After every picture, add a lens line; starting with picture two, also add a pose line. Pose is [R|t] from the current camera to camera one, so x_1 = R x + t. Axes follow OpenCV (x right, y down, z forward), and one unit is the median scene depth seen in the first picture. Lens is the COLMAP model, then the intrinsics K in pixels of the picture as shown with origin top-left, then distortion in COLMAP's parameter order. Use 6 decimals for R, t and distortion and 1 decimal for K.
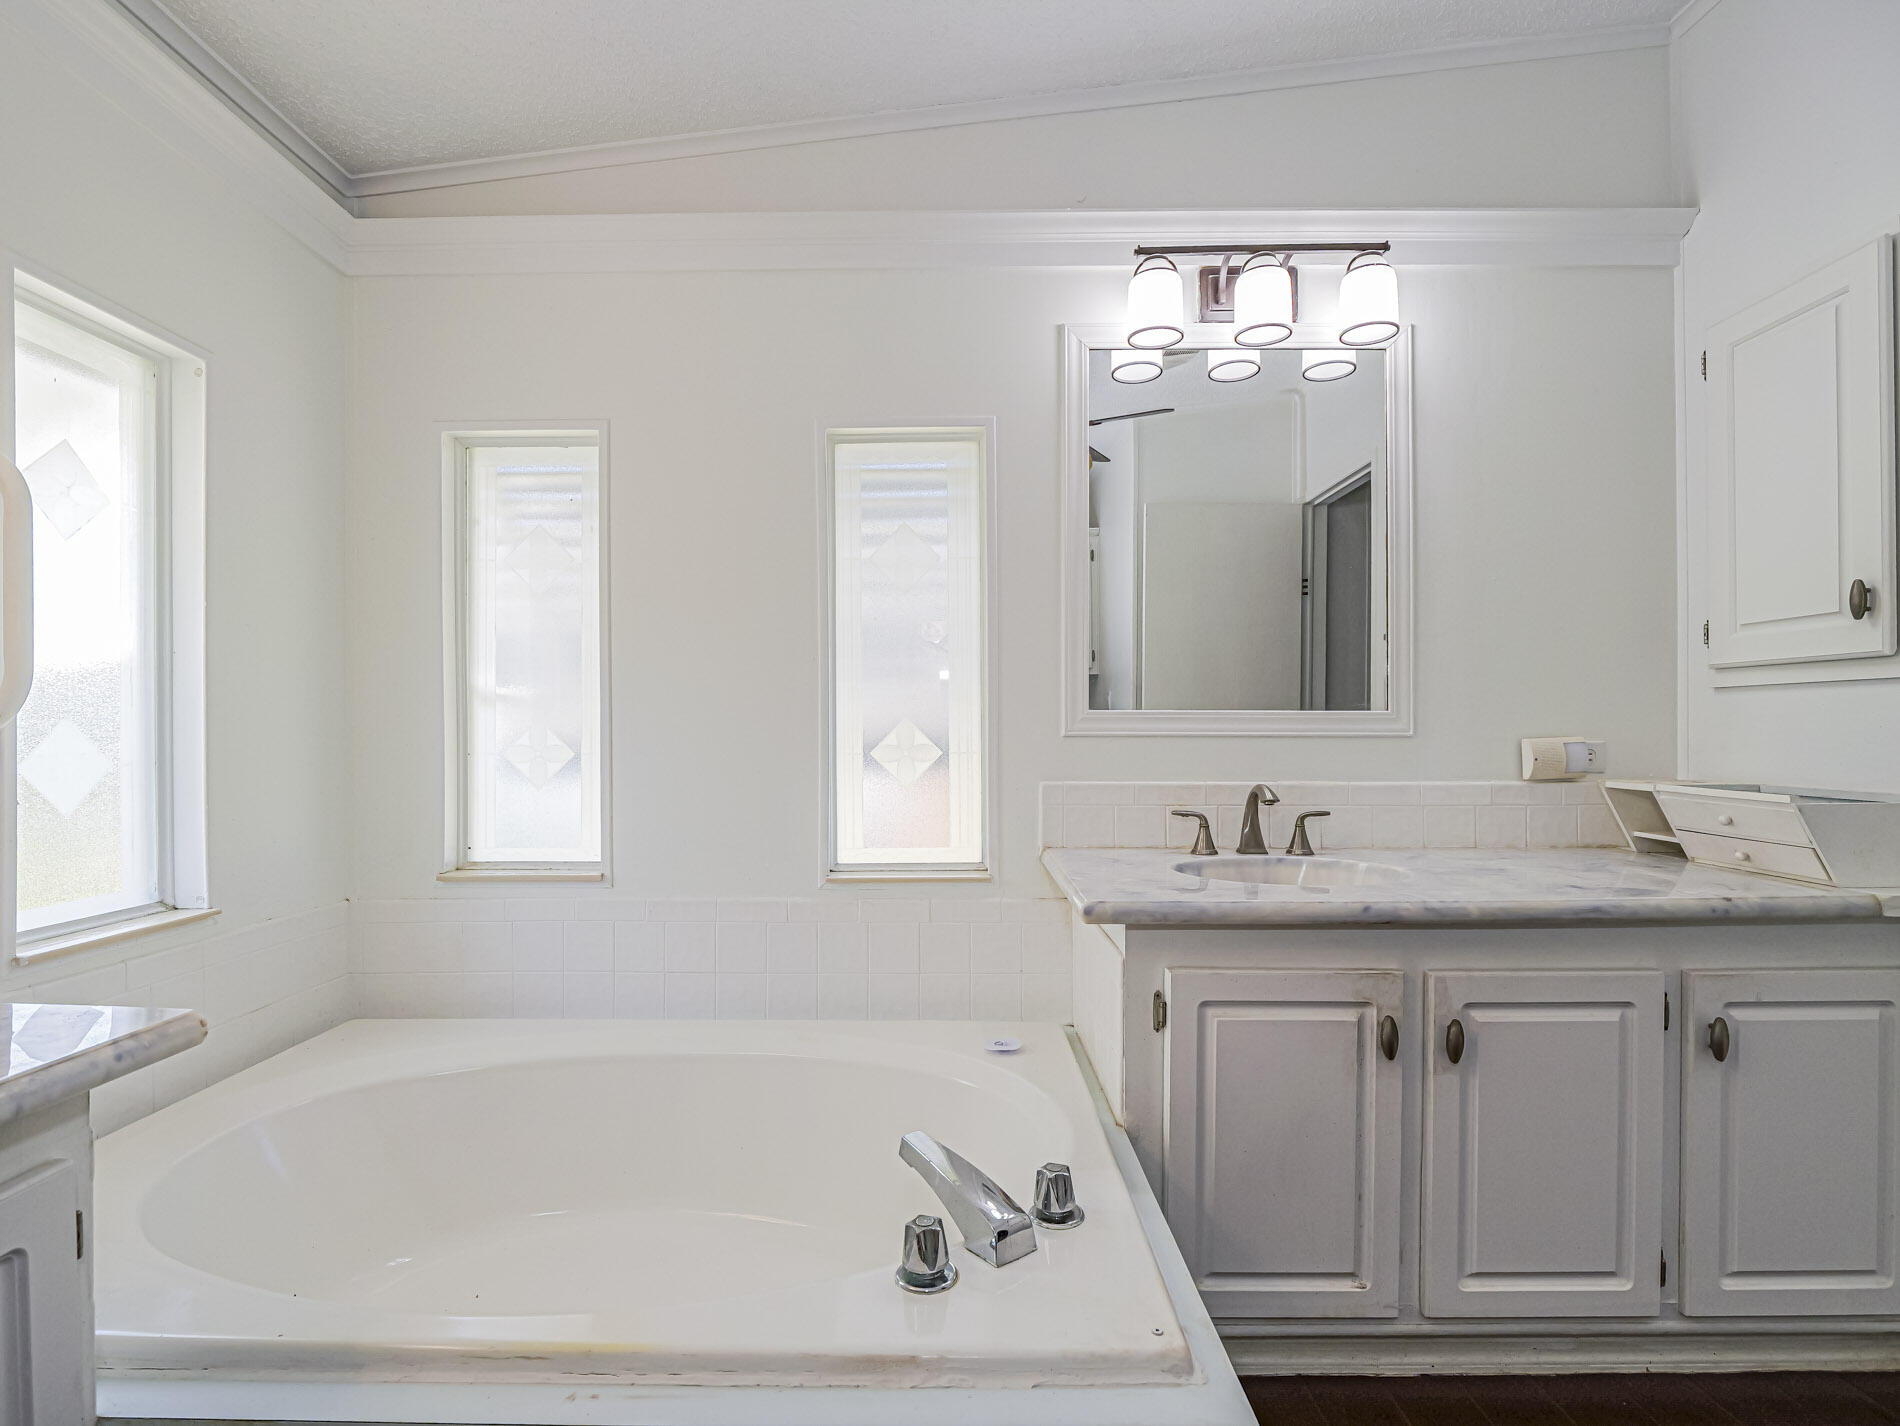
lens RADIAL K [[898.8, 0, 949.8], [0, 898.8, 741.9], [0, 0, 1]] dist [-0.002800, -0.000325]
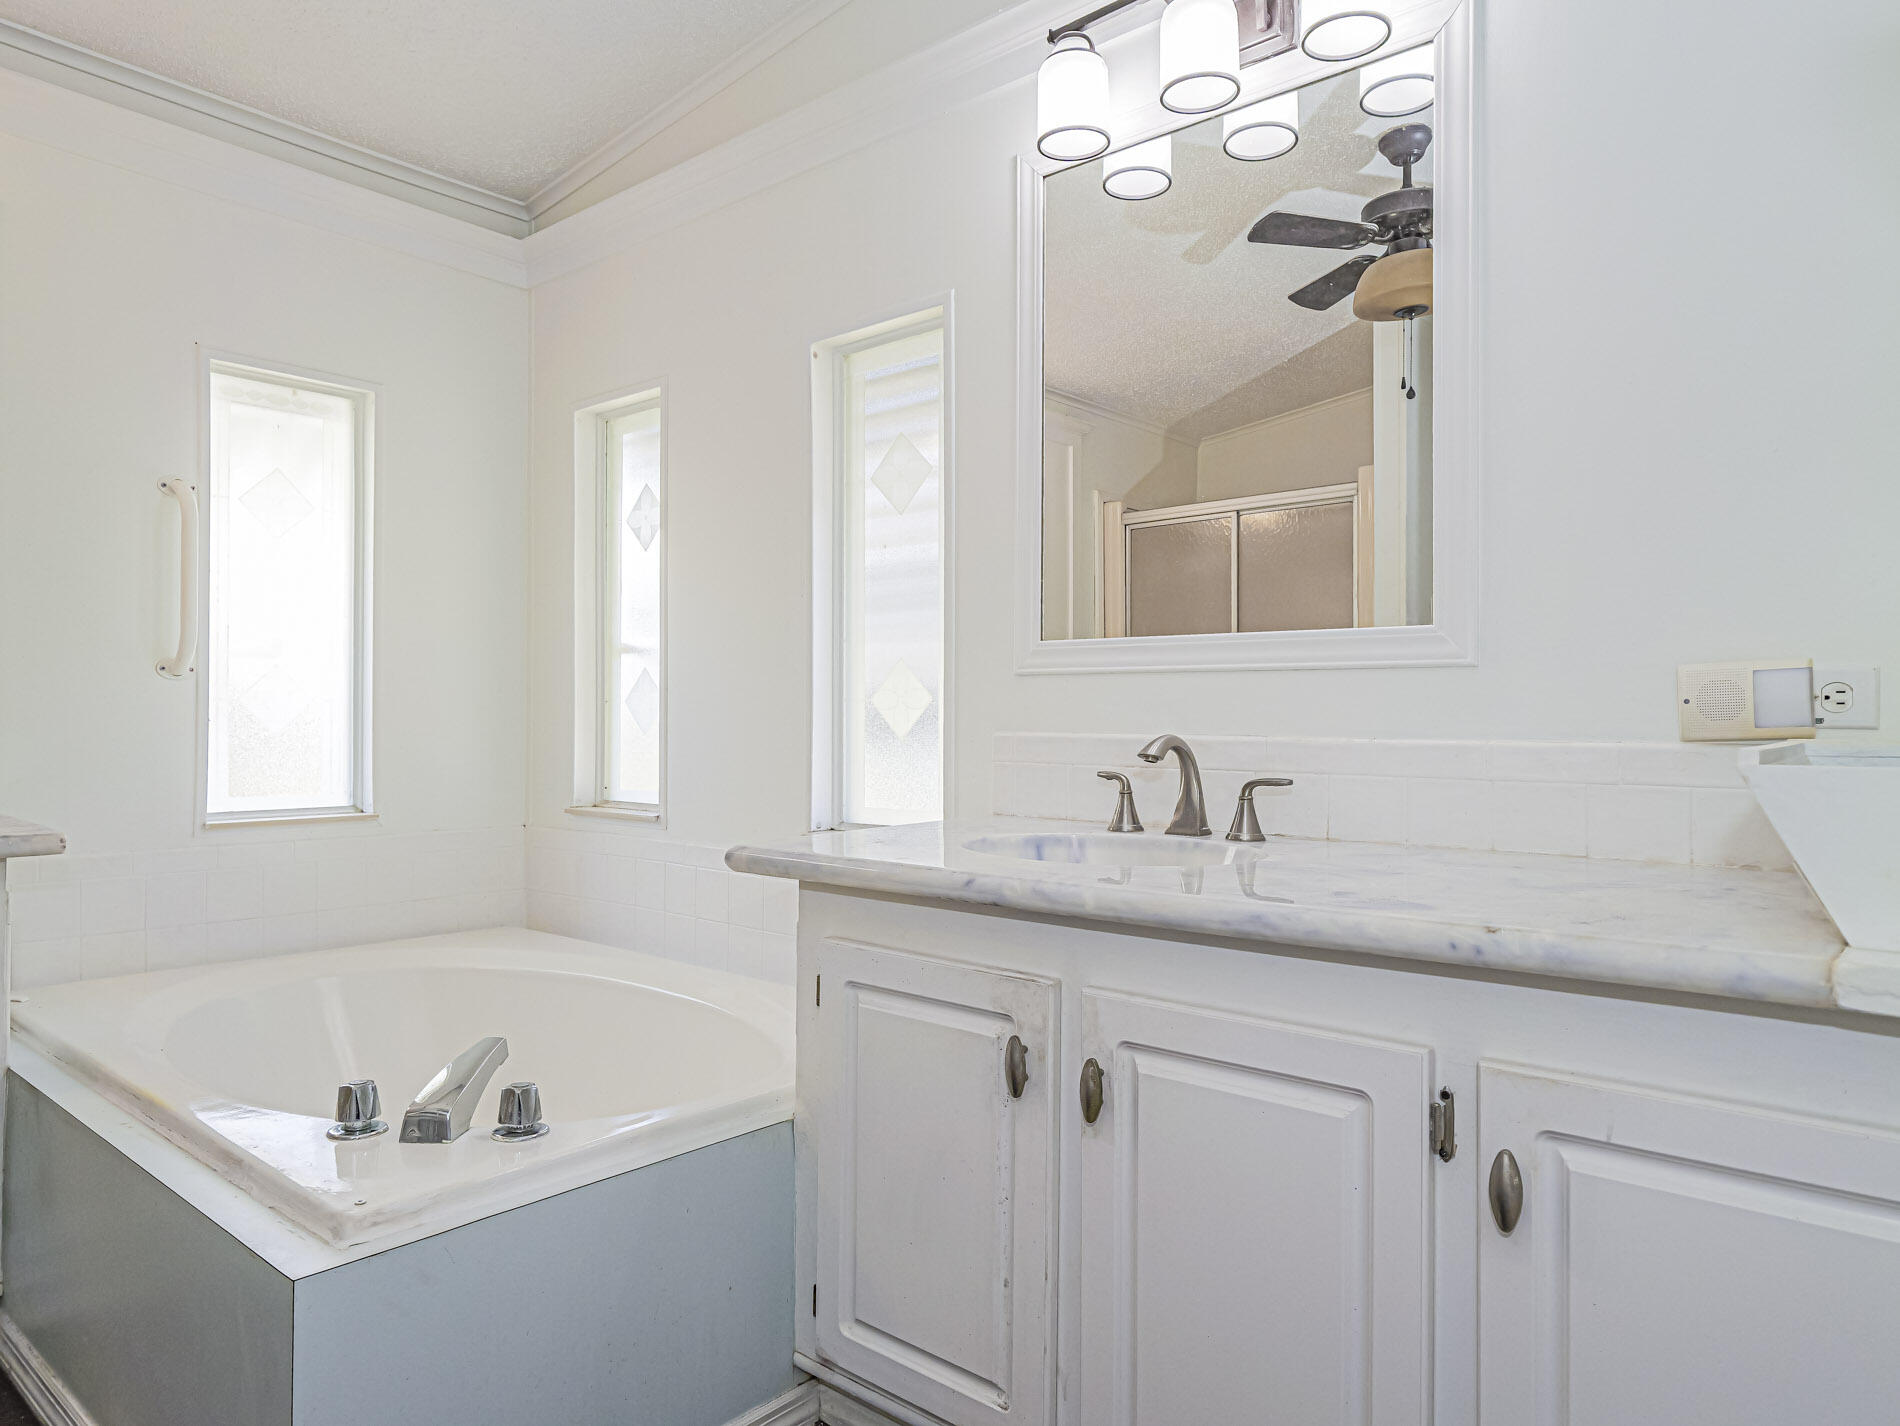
lens RADIAL K [[1224.2, 0, 950.0], [0, 1224.2, 713.0], [0, 0, 1]] dist [0.030015, -0.000143]
pose [[0.758014, 0.003013, -0.652231, 0.823442], [-0.010431, 0.999917, -0.007504, 0.037604], [0.652155, 0.012492, 0.757983, 0.152522]]
